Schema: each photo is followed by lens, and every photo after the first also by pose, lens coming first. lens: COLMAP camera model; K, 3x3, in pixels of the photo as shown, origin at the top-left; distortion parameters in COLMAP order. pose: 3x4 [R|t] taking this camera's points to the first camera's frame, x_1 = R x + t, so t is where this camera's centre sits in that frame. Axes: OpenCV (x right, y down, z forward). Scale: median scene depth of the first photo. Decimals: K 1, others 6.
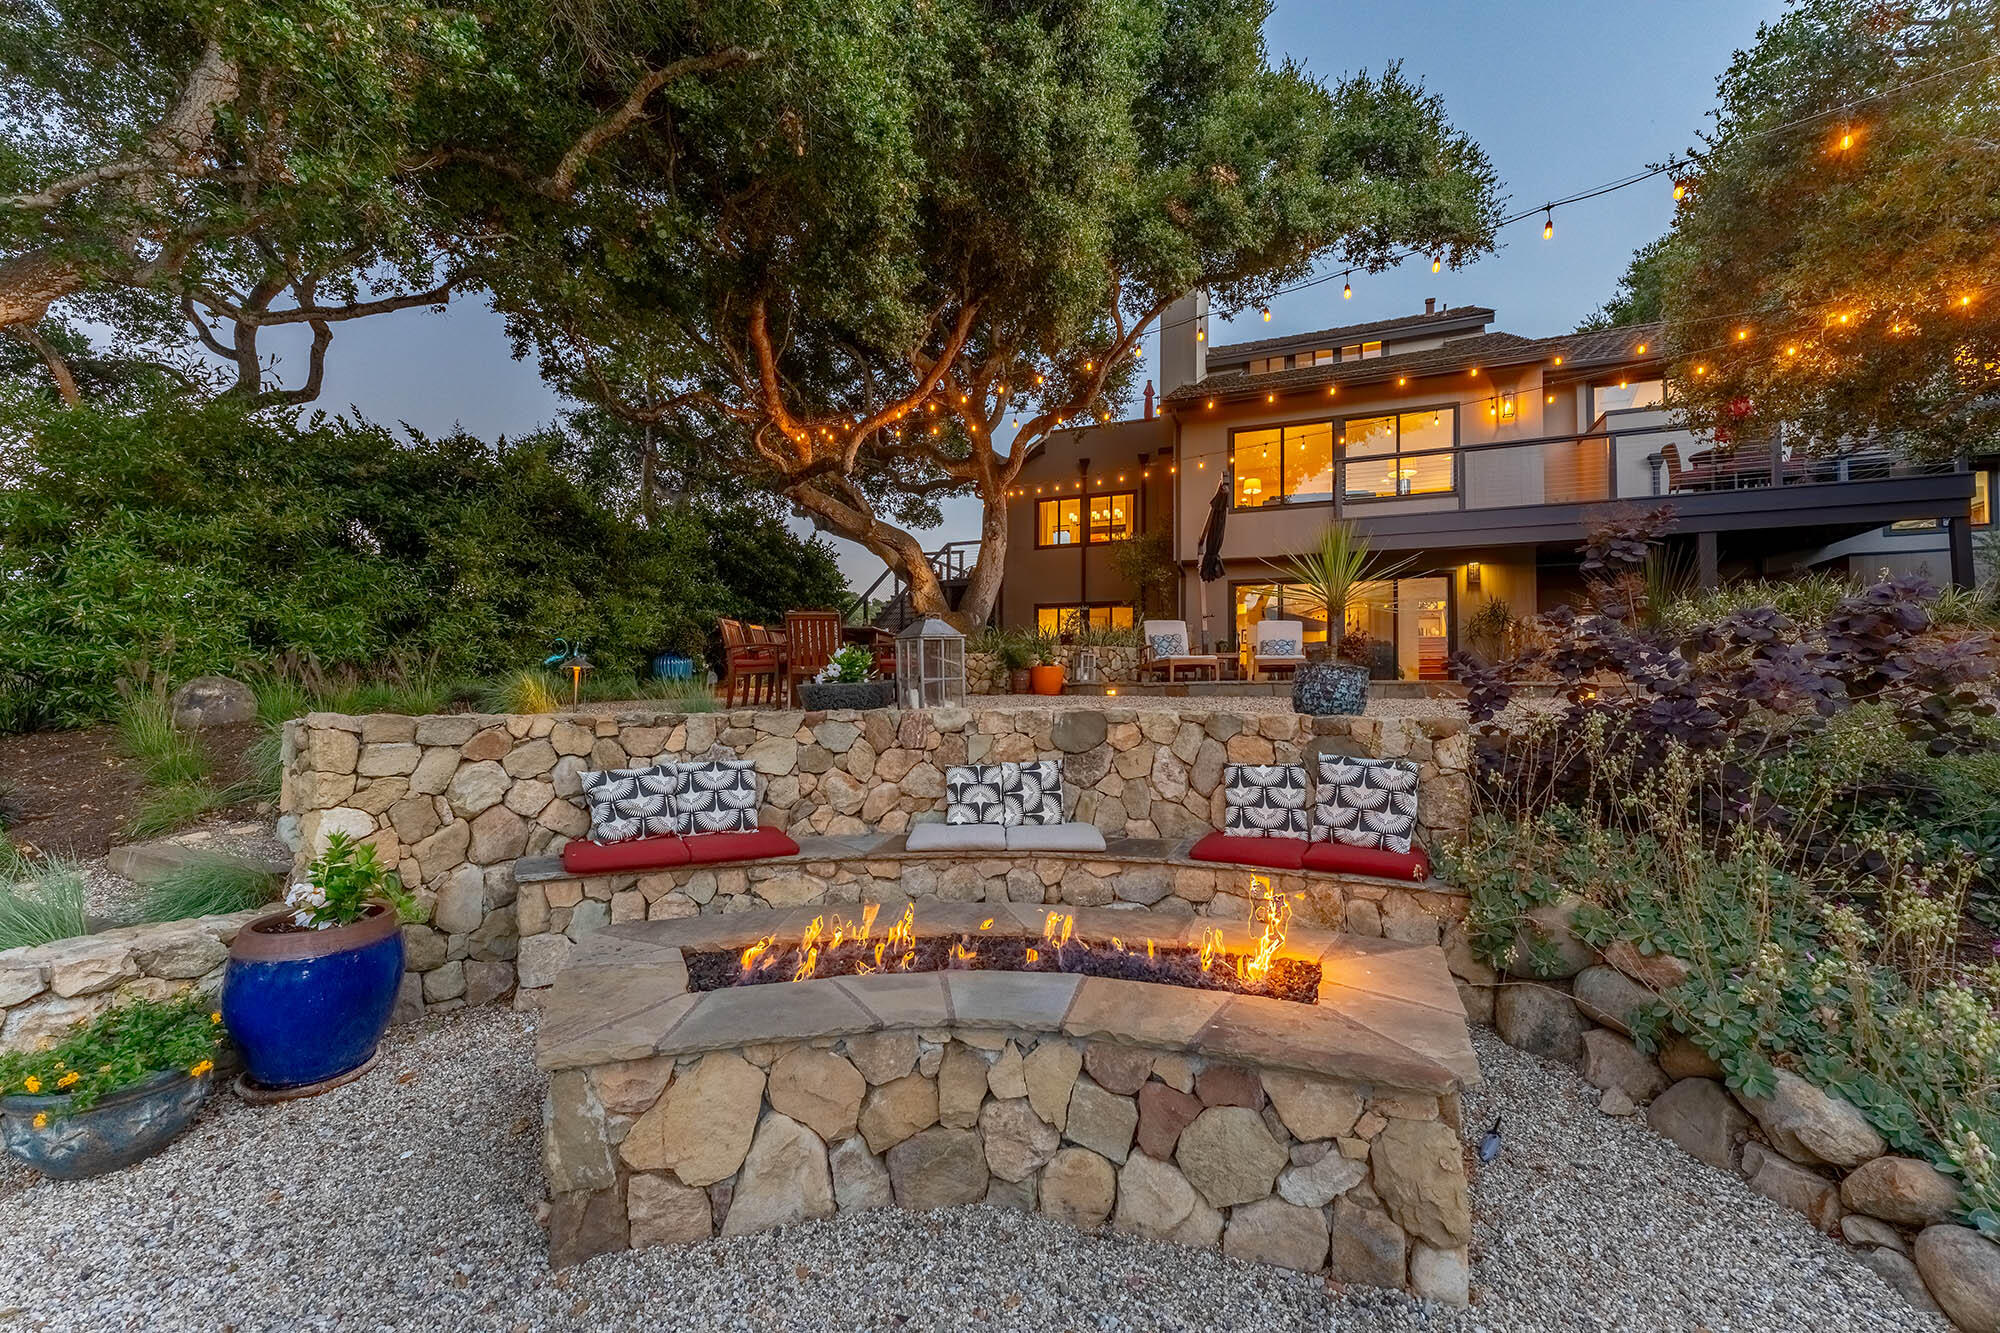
lens RADIAL K [[800.8, 0, 1000.6], [0, 800.8, 673.7], [0, 0, 1]] dist [0.003539, -0.000025]
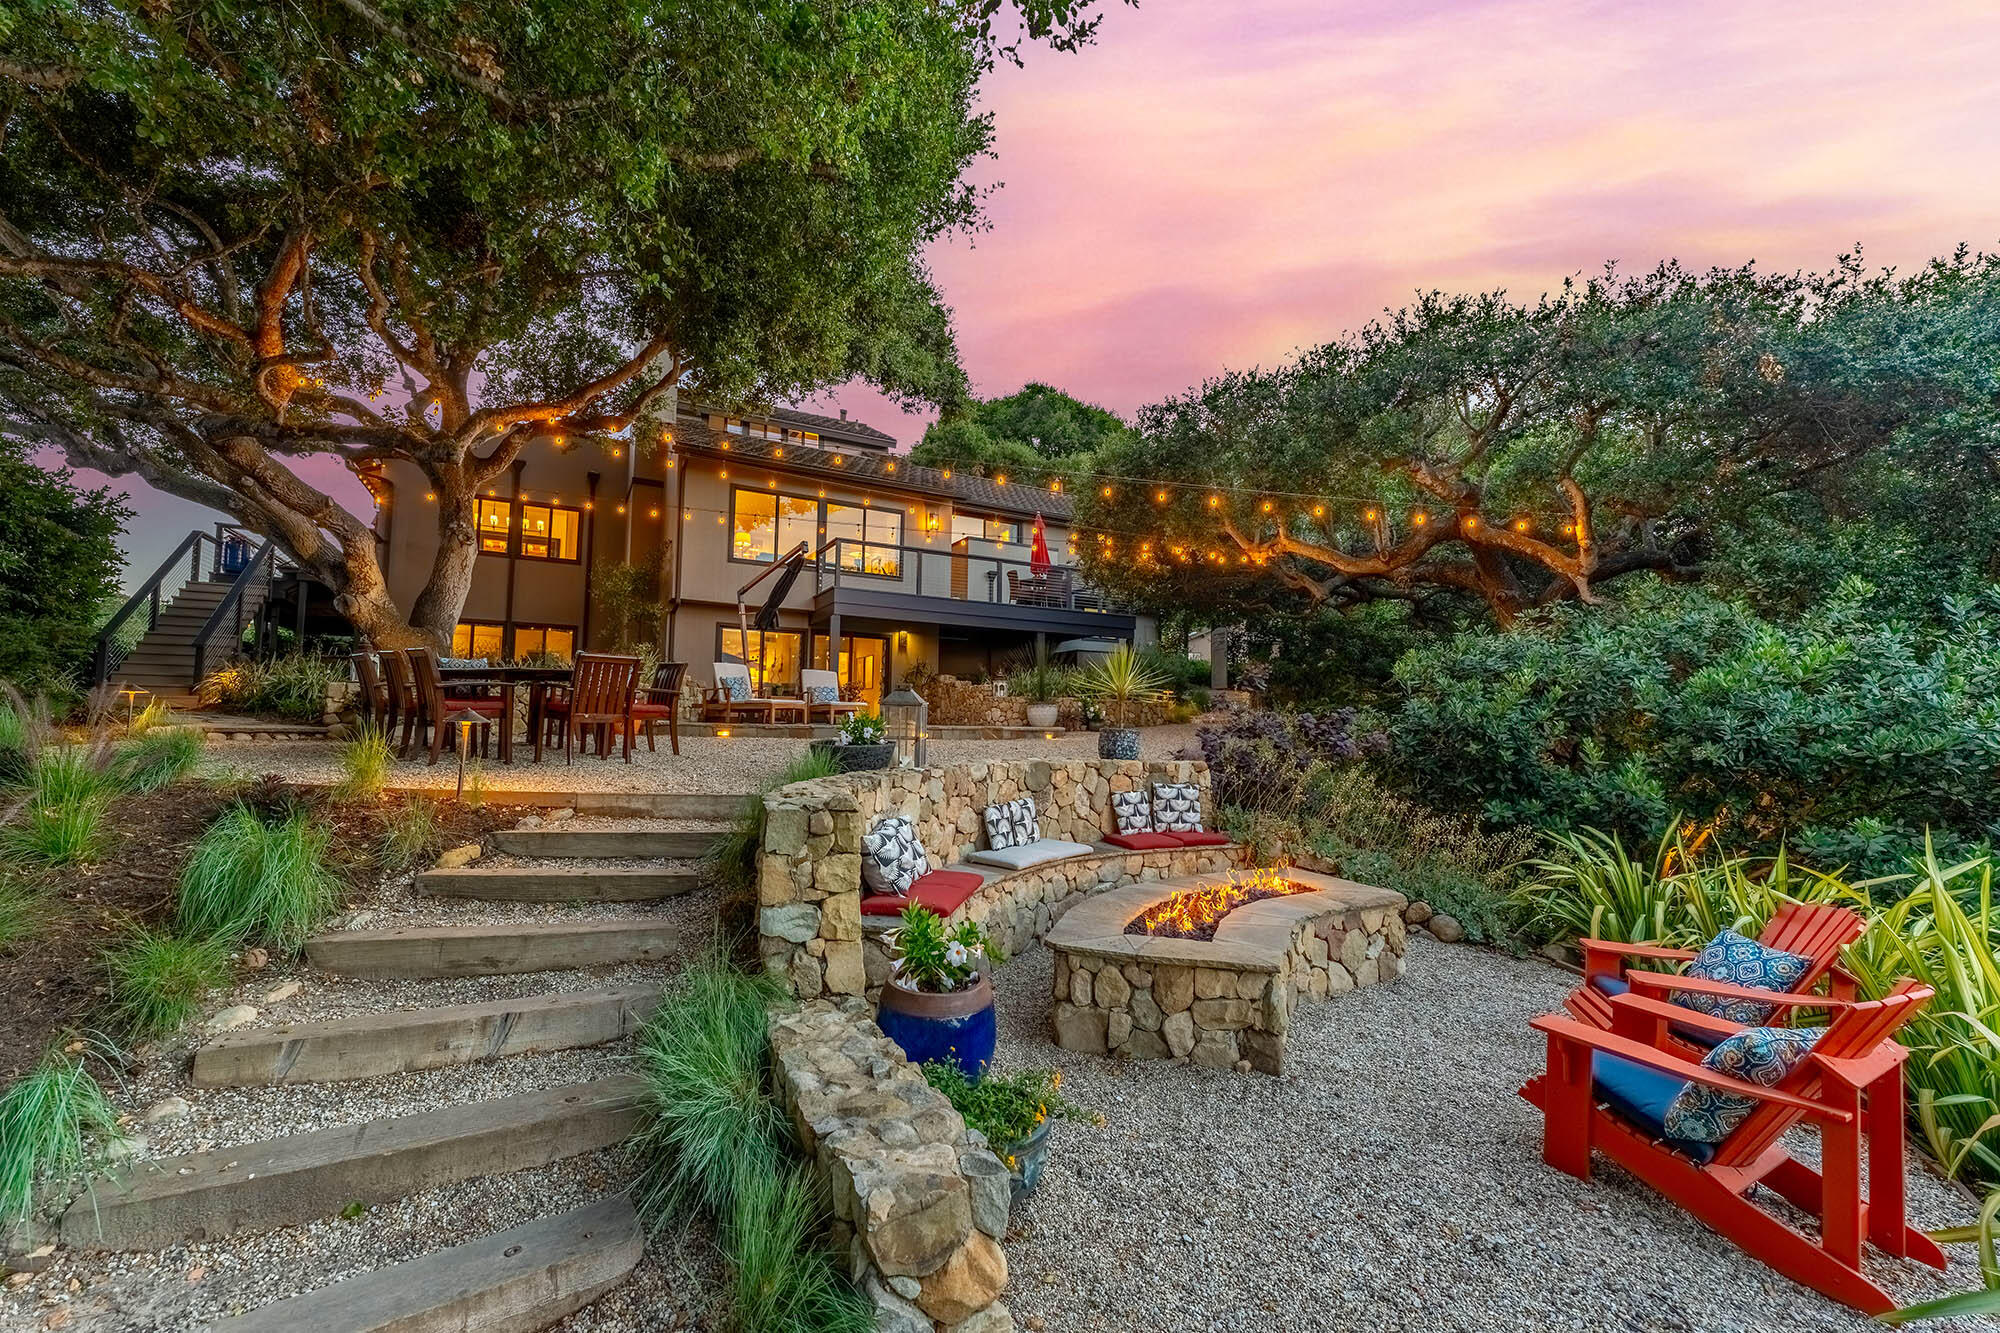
lens RADIAL K [[800.8, 0, 1002.9], [0, 800.8, 669.2], [0, 0, 1]] dist [0.003539, -0.000025]
pose [[0.613373, 0.058705, 0.787609, -1.129957], [-0.033038, 0.998268, -0.048678, -0.050370], [-0.789102, 0.003837, 0.614250, 0.160760]]
